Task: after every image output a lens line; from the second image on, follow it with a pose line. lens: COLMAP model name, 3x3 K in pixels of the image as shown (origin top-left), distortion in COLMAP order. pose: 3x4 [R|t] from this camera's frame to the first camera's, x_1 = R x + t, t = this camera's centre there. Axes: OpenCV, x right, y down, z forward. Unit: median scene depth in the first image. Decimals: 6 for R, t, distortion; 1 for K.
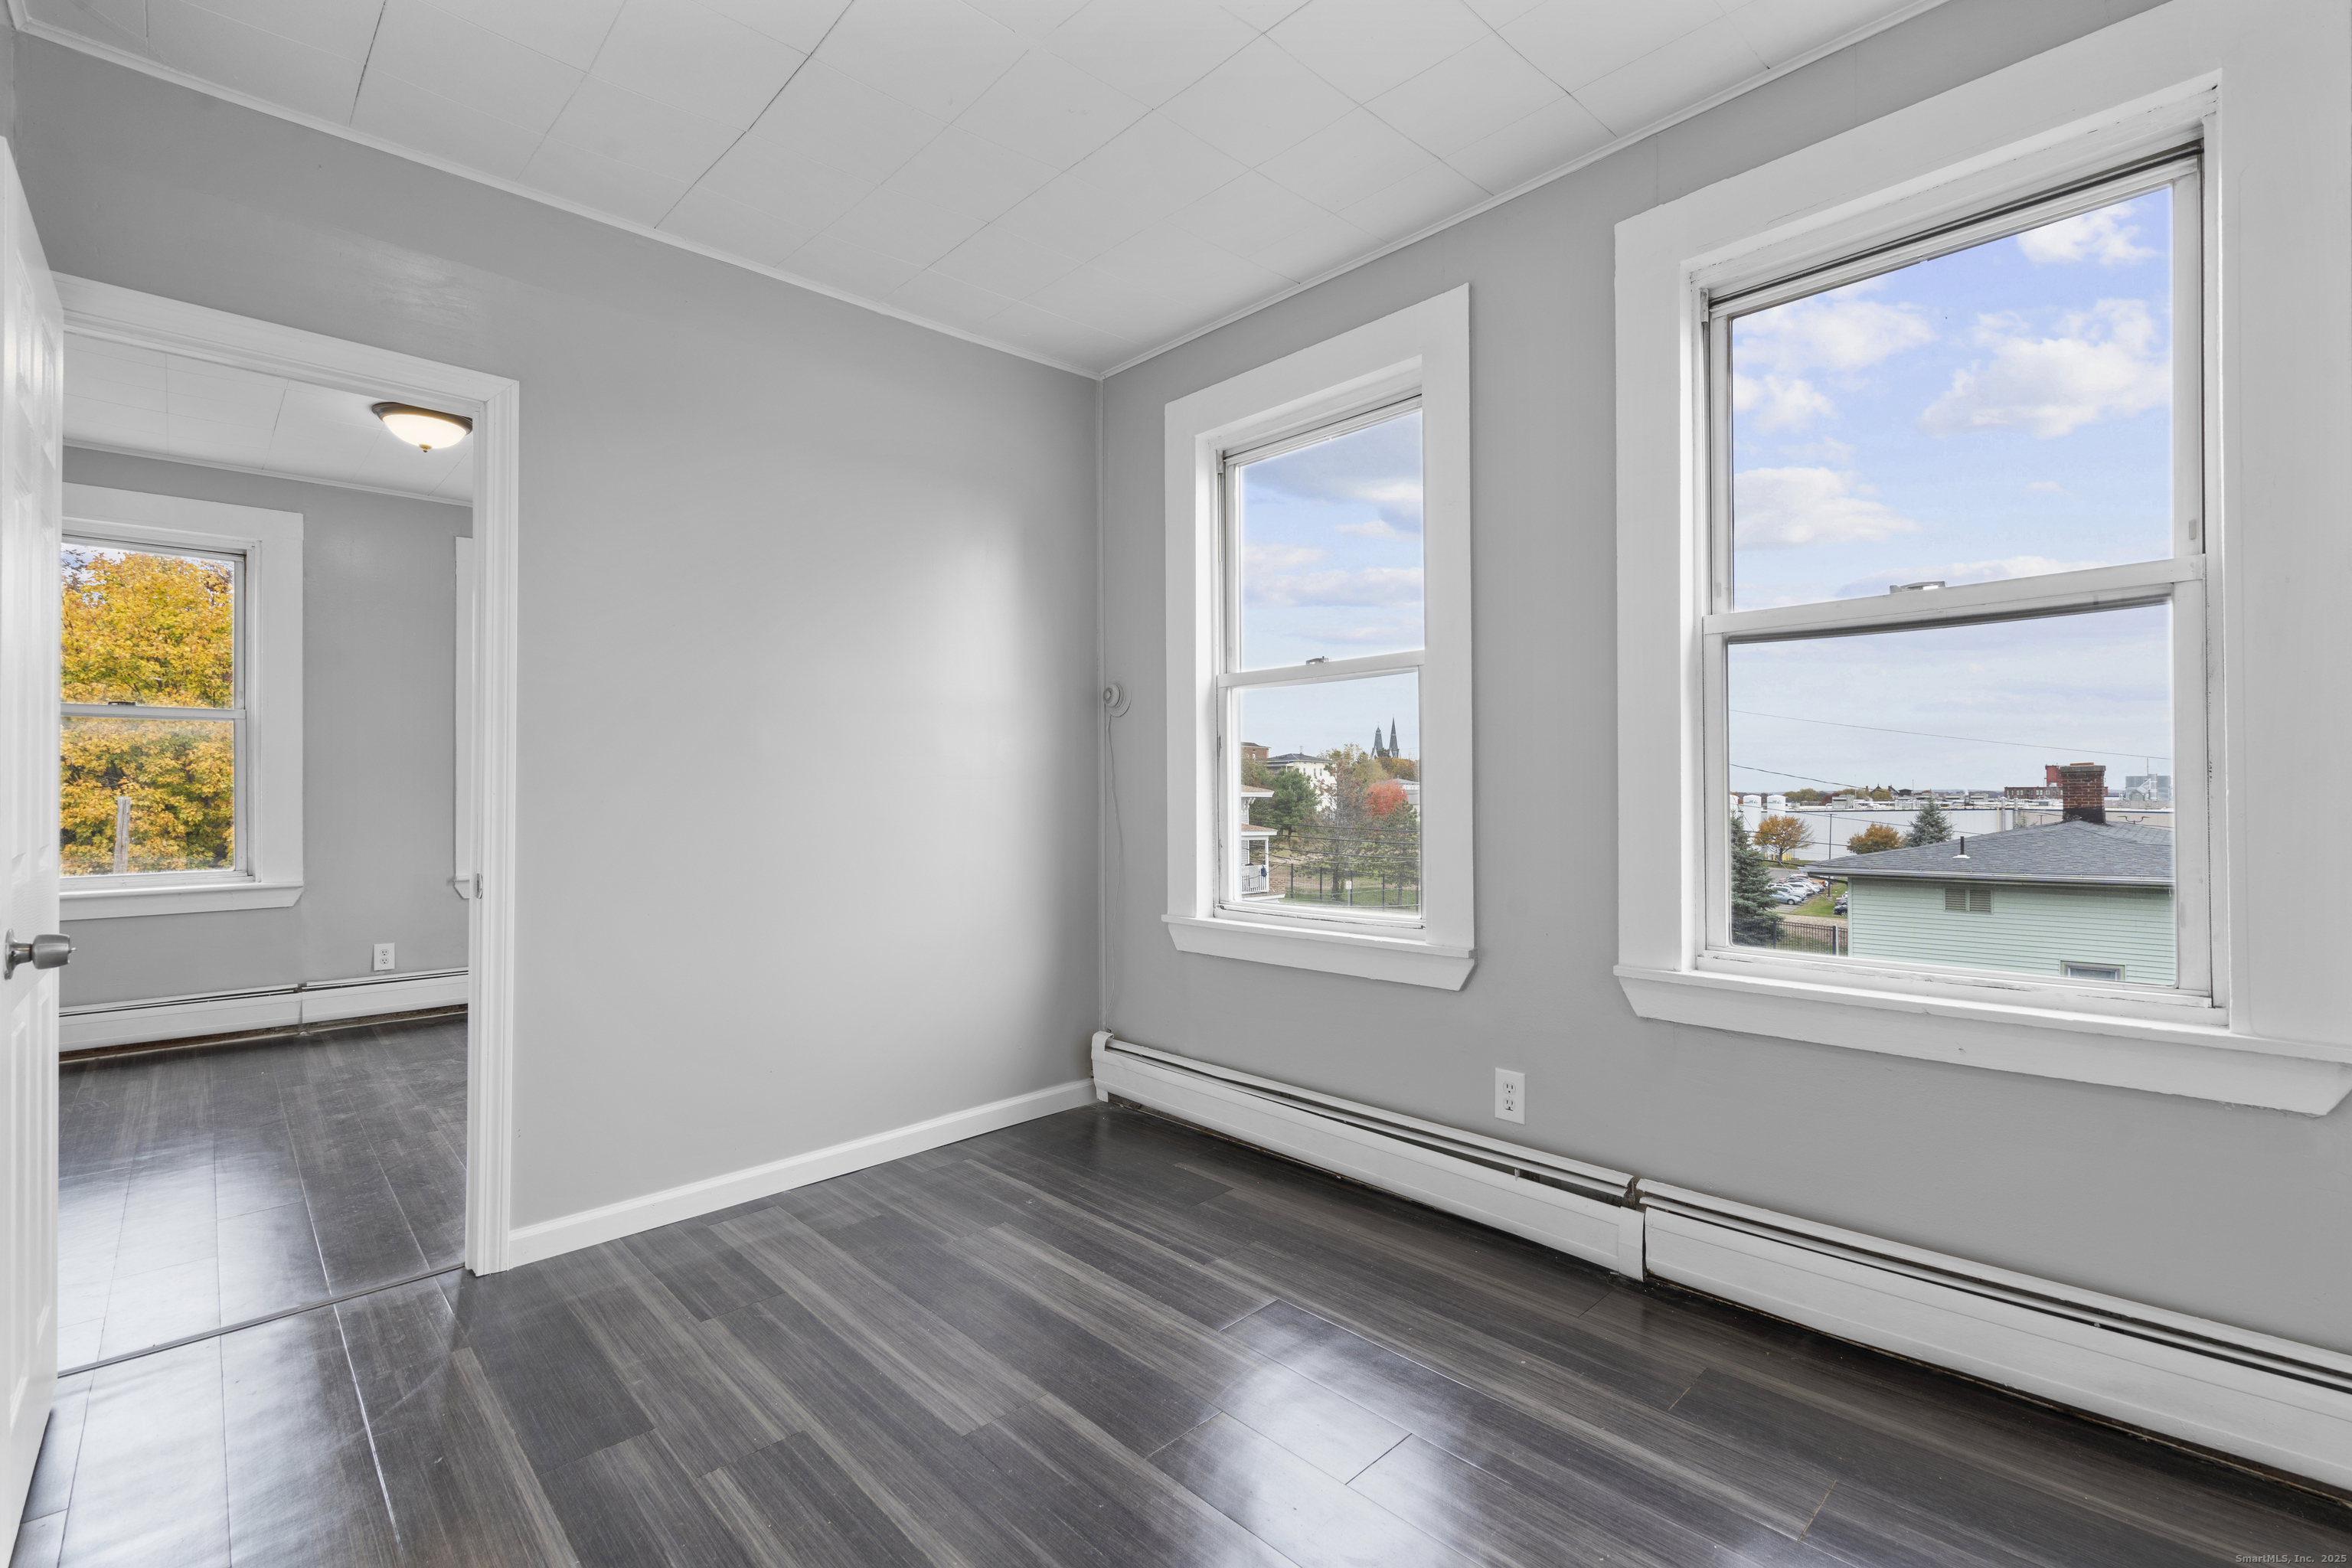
lens RADIAL K [[1053.2, 0, 1129.6], [0, 1053.2, 790.4], [0, 0, 1]] dist [0.046247, 0.000294]
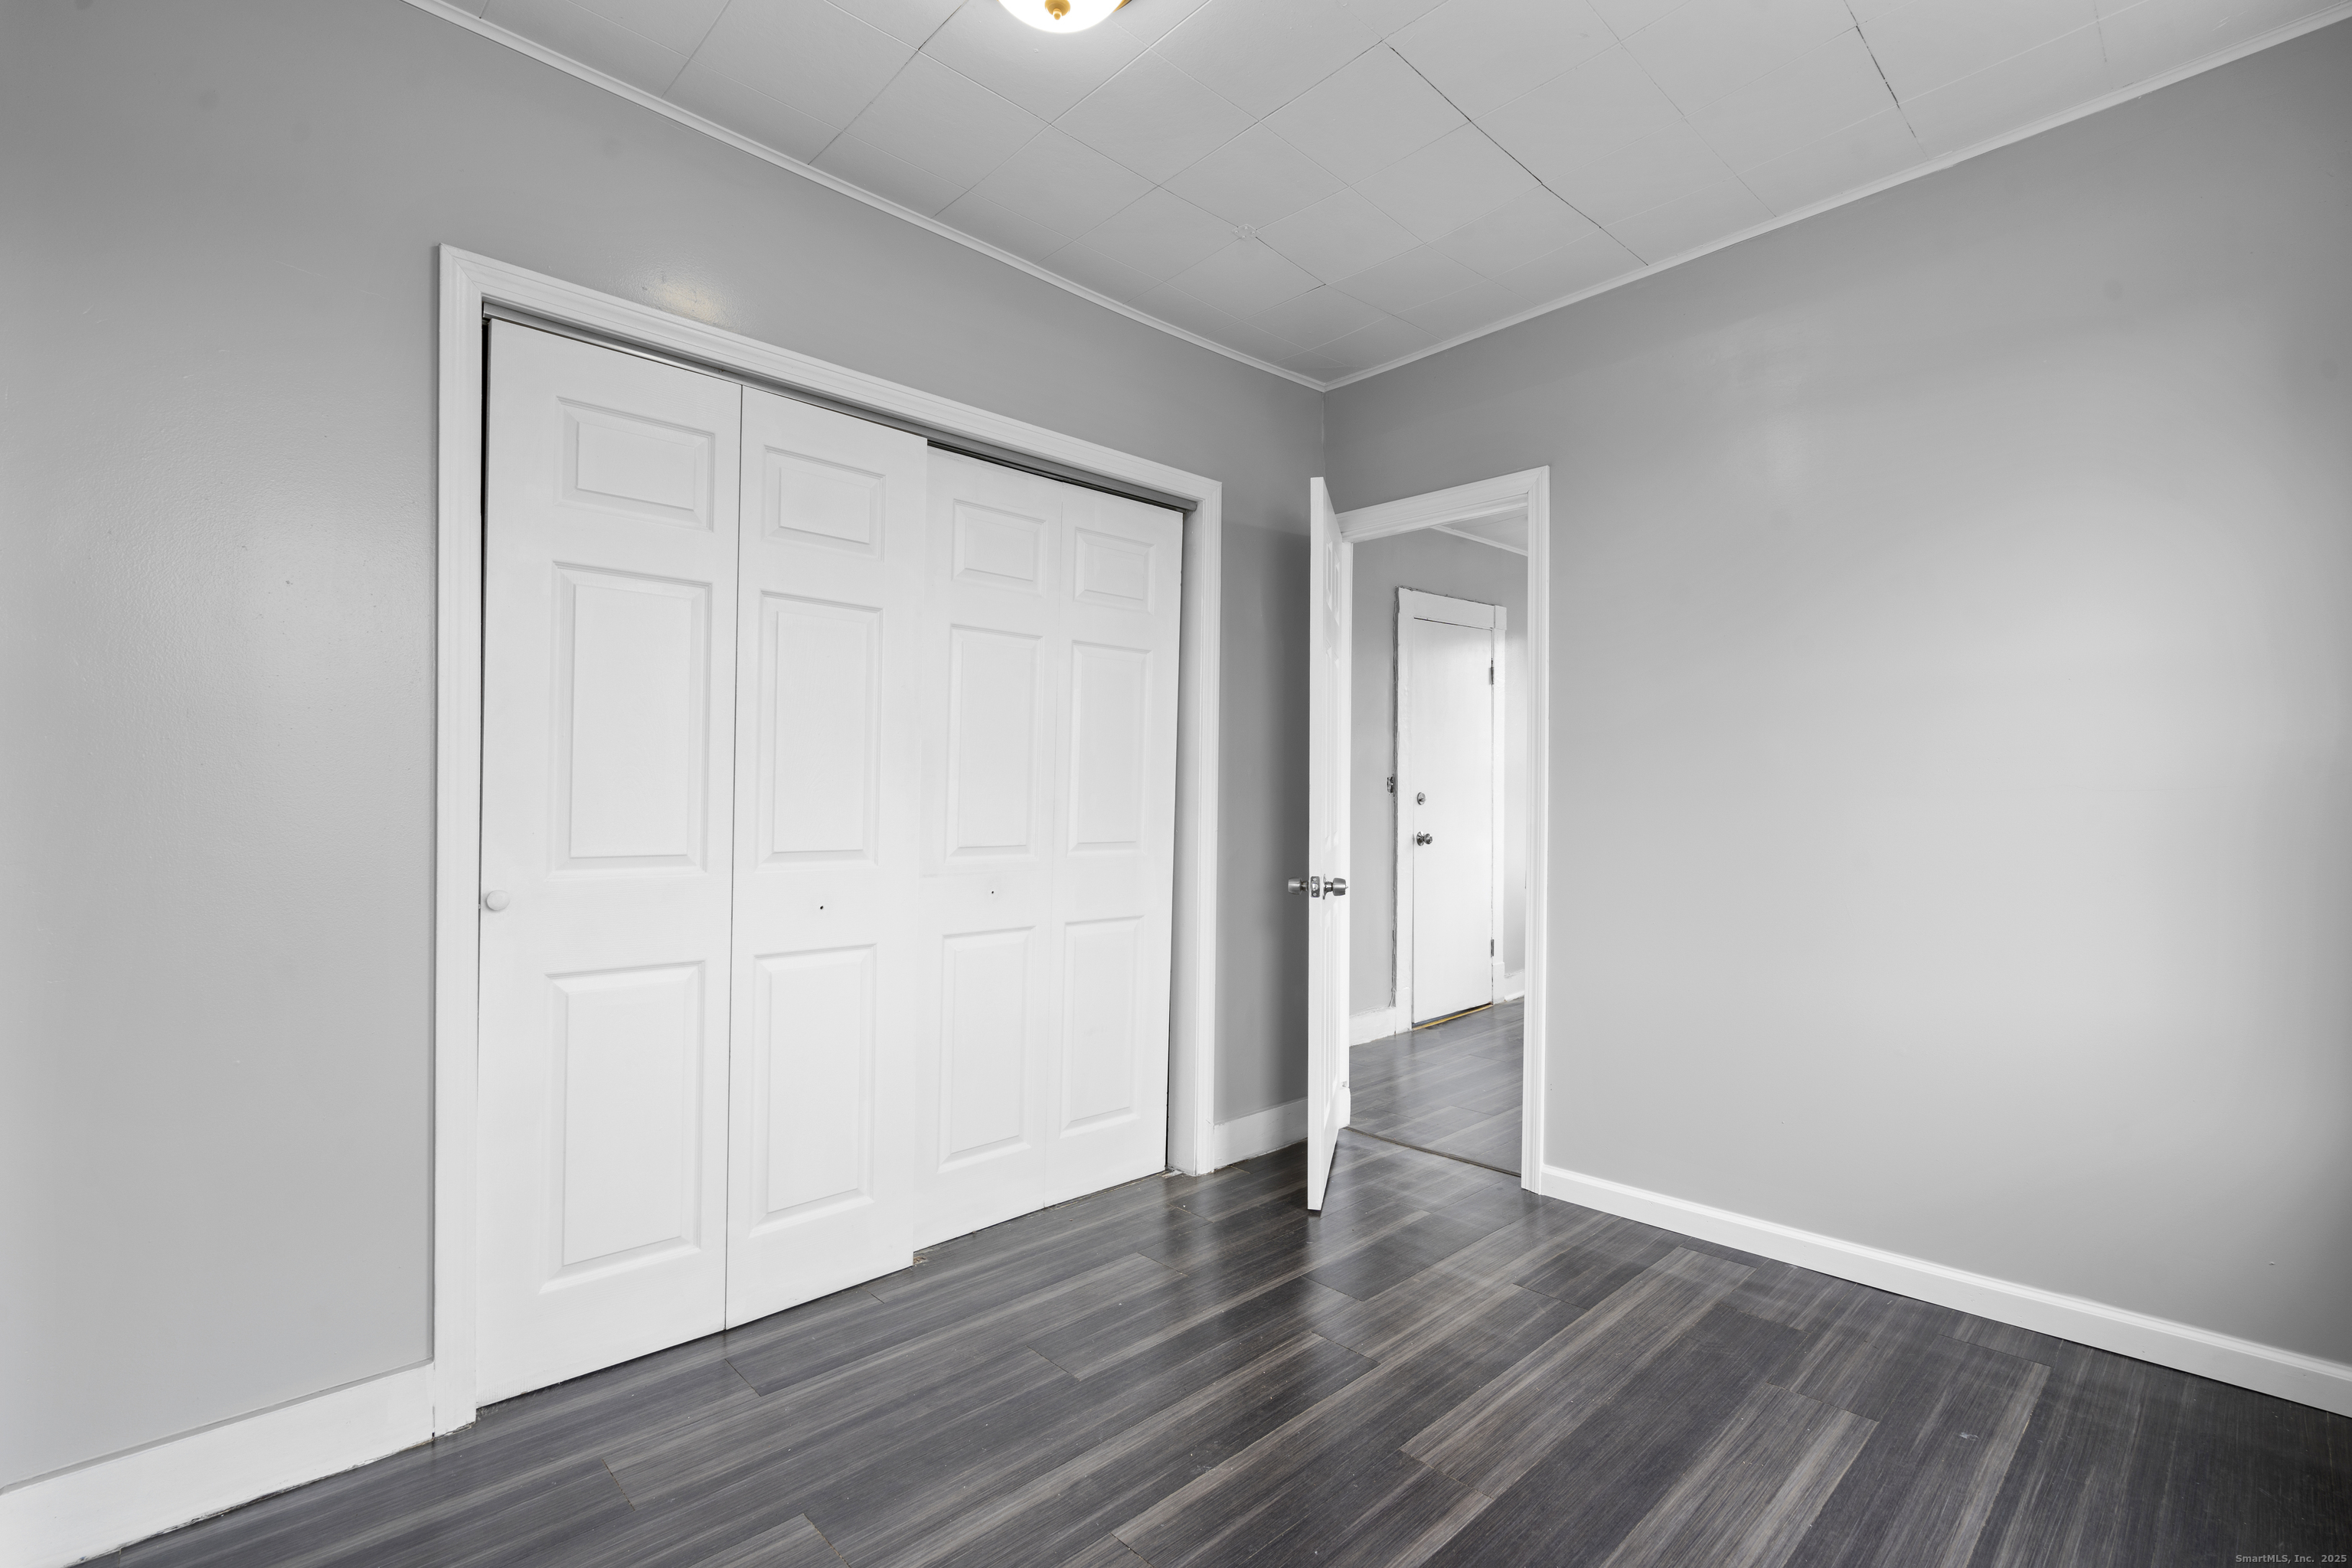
lens RADIAL K [[1049.3, 0, 1174.8], [0, 1049.3, 792.4], [0, 0, 1]] dist [-0.006871, 0.001369]
pose [[0.027357, -0.003888, -0.999618, 0.561086], [0.000158, 0.999992, -0.003885, -0.001426], [0.999626, -0.000052, 0.027357, 0.530714]]
